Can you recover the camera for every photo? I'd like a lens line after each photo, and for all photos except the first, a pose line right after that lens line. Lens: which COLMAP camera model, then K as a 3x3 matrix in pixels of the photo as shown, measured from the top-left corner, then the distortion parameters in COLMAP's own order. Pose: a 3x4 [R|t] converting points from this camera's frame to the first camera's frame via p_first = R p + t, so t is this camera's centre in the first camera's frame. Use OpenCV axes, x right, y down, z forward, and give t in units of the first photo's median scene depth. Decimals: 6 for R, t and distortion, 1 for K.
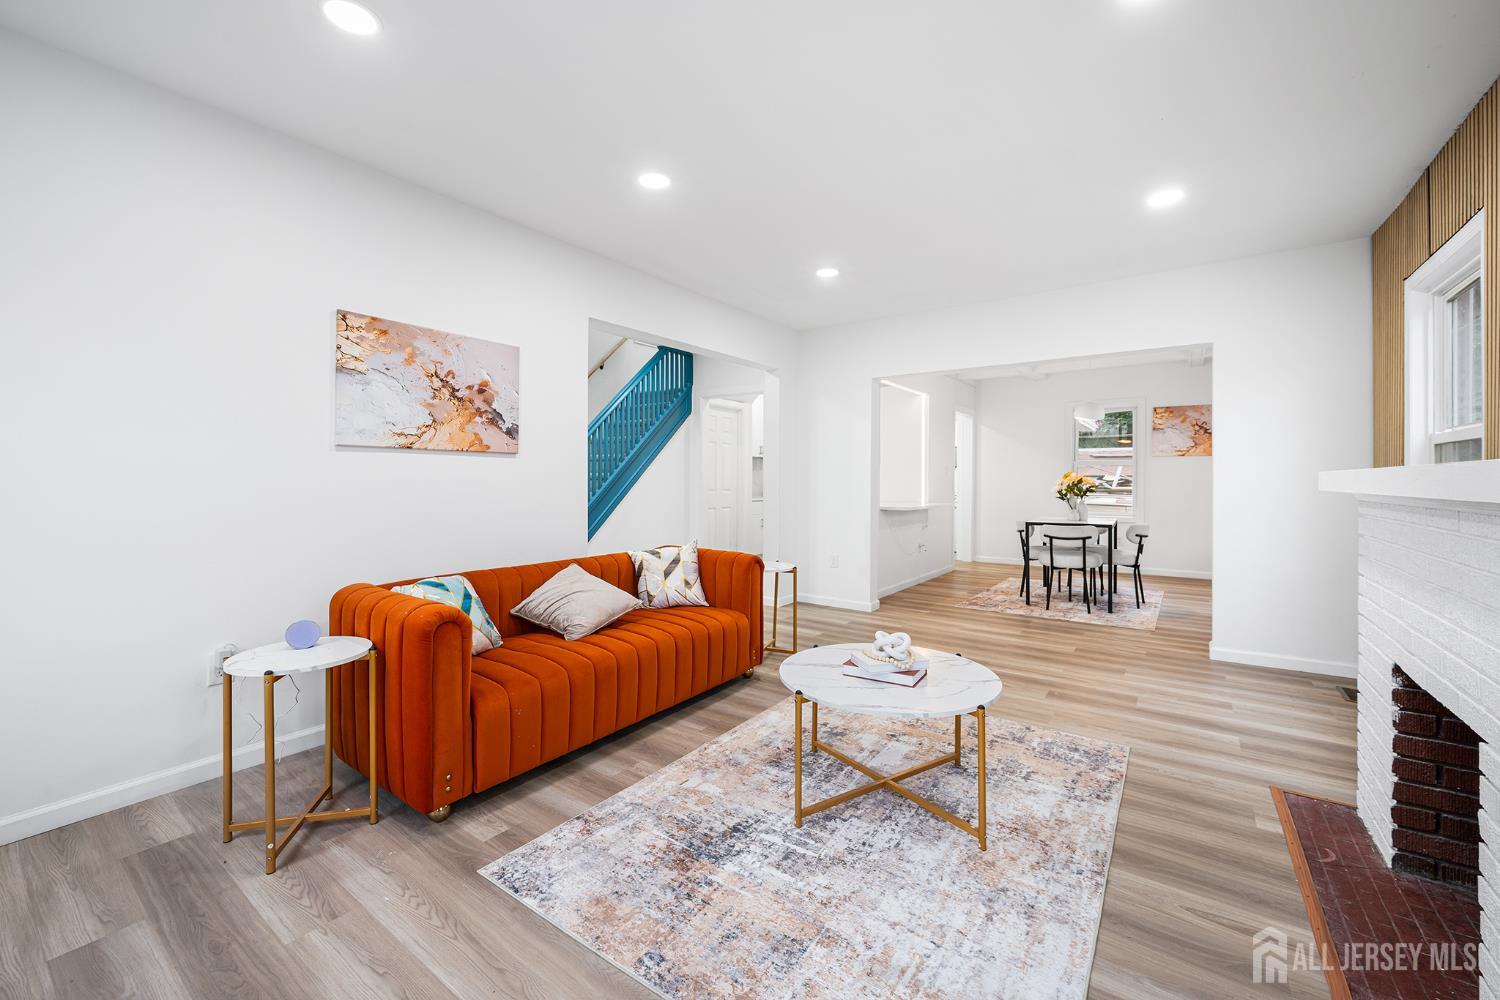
lens RADIAL K [[607.4, 0, 735.4], [0, 607.4, 484.7], [0, 0, 1]] dist [-0.000239, -0.000226]
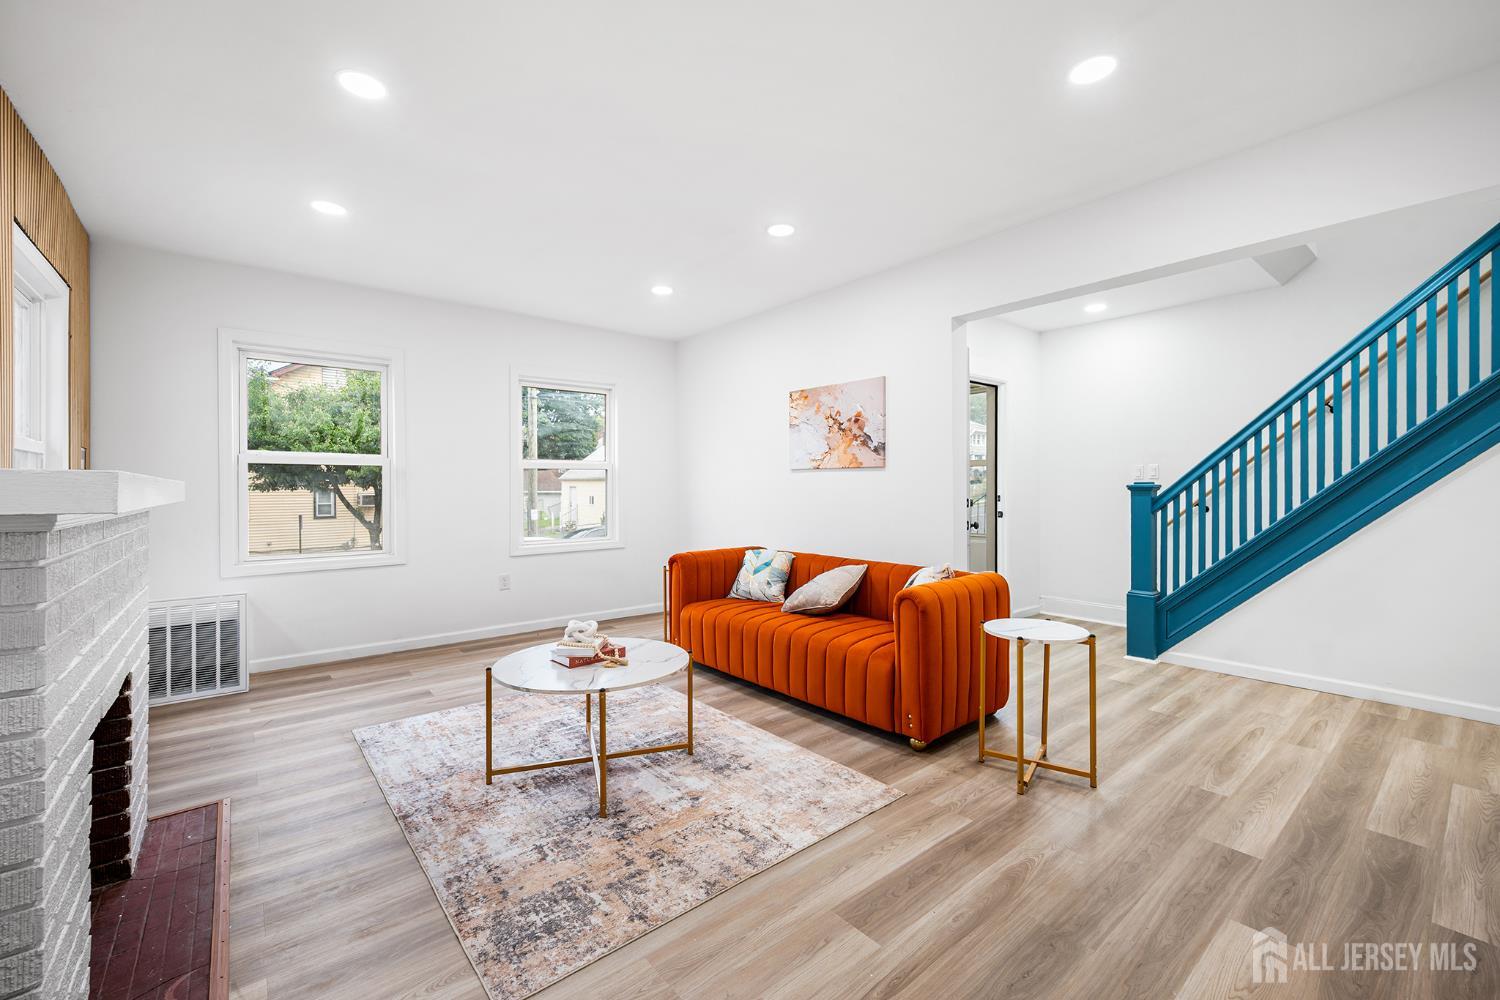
lens RADIAL K [[614.3, 0, 750.0], [0, 614.3, 500.0], [0, 0, 1]] dist [0.012235, 0.000257]
pose [[-0.238455, 0.016827, -0.971008, 1.071999], [-0.003939, 0.999825, 0.018293, -0.010374], [0.971146, 0.008187, -0.238347, 1.294773]]
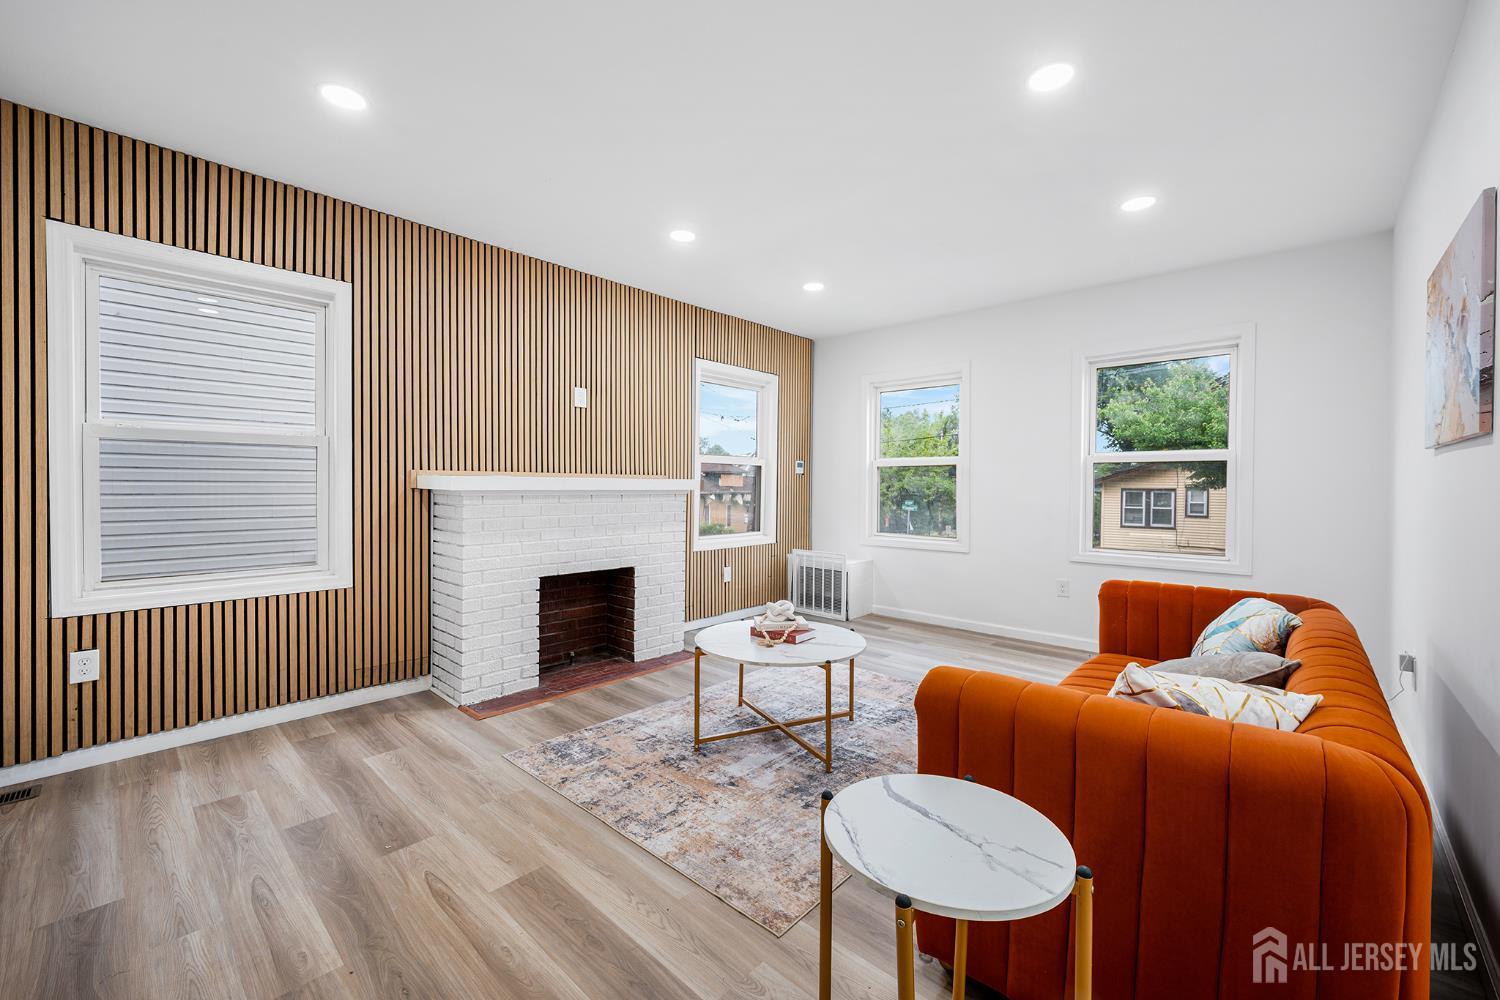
lens RADIAL K [[603.7, 0, 744.5], [0, 603.7, 487.2], [0, 0, 1]] dist [0.004950, -0.000360]
pose [[-0.994222, -0.009498, 0.106924, 0.158533], [-0.008486, 0.999915, 0.009911, -0.012385], [-0.107009, 0.008946, -0.994218, 1.874460]]
